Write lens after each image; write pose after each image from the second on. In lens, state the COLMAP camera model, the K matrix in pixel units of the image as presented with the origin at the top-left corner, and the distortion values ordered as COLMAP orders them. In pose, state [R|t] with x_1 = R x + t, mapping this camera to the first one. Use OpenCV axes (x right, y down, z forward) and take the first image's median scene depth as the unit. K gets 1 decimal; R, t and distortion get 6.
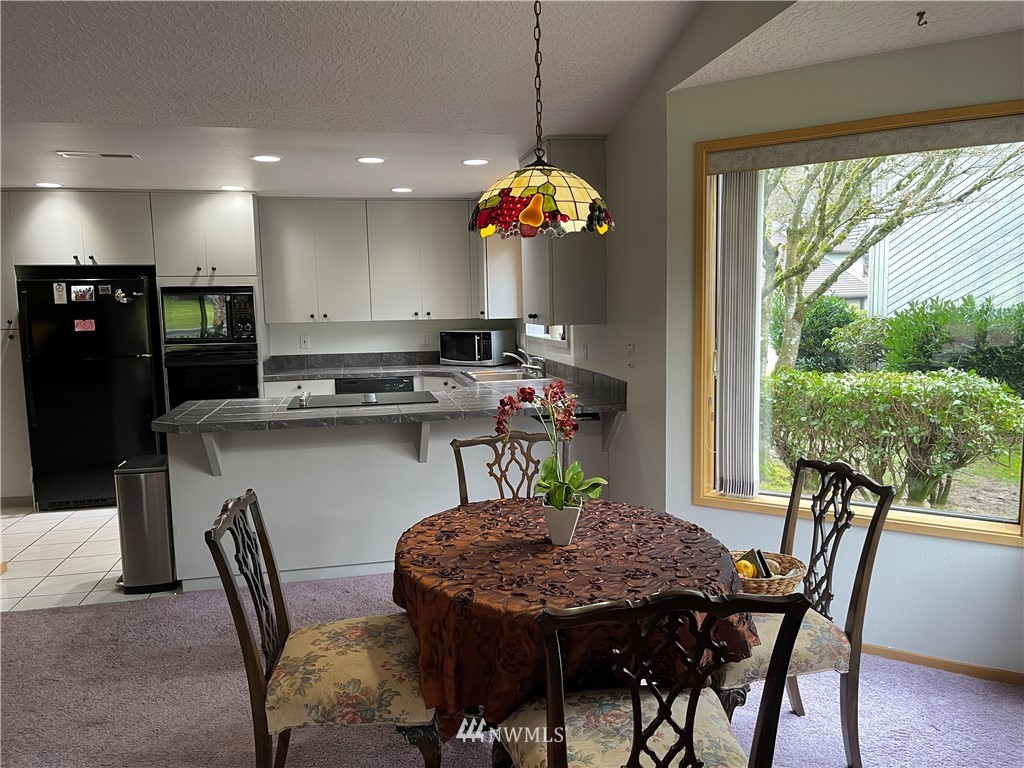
lens RADIAL K [[776.6, 0, 512.0], [0, 776.6, 384.0], [0, 0, 1]] dist [0.074662, -0.126234]
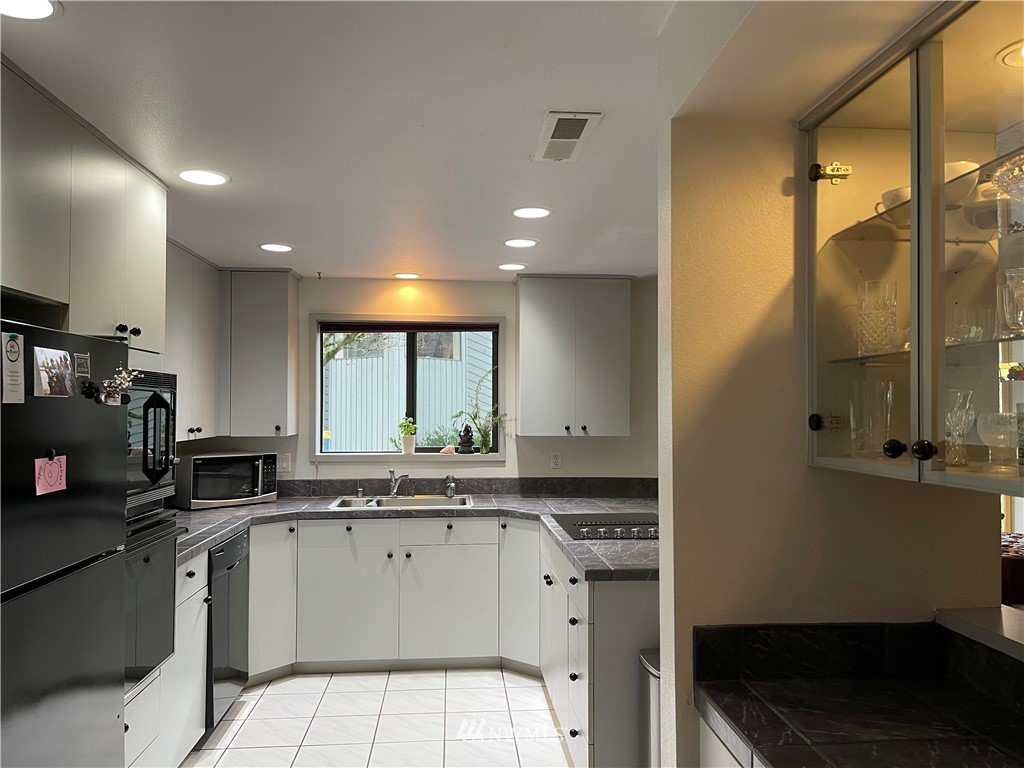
lens RADIAL K [[776.6, 0, 512.0], [0, 776.6, 384.0], [0, 0, 1]] dist [0.074662, -0.126234]
pose [[0.139010, 0.049630, 0.989047, -0.732421], [0.102405, 0.992669, -0.064205, -0.063160], [-0.984982, 0.110208, 0.132909, 0.681734]]
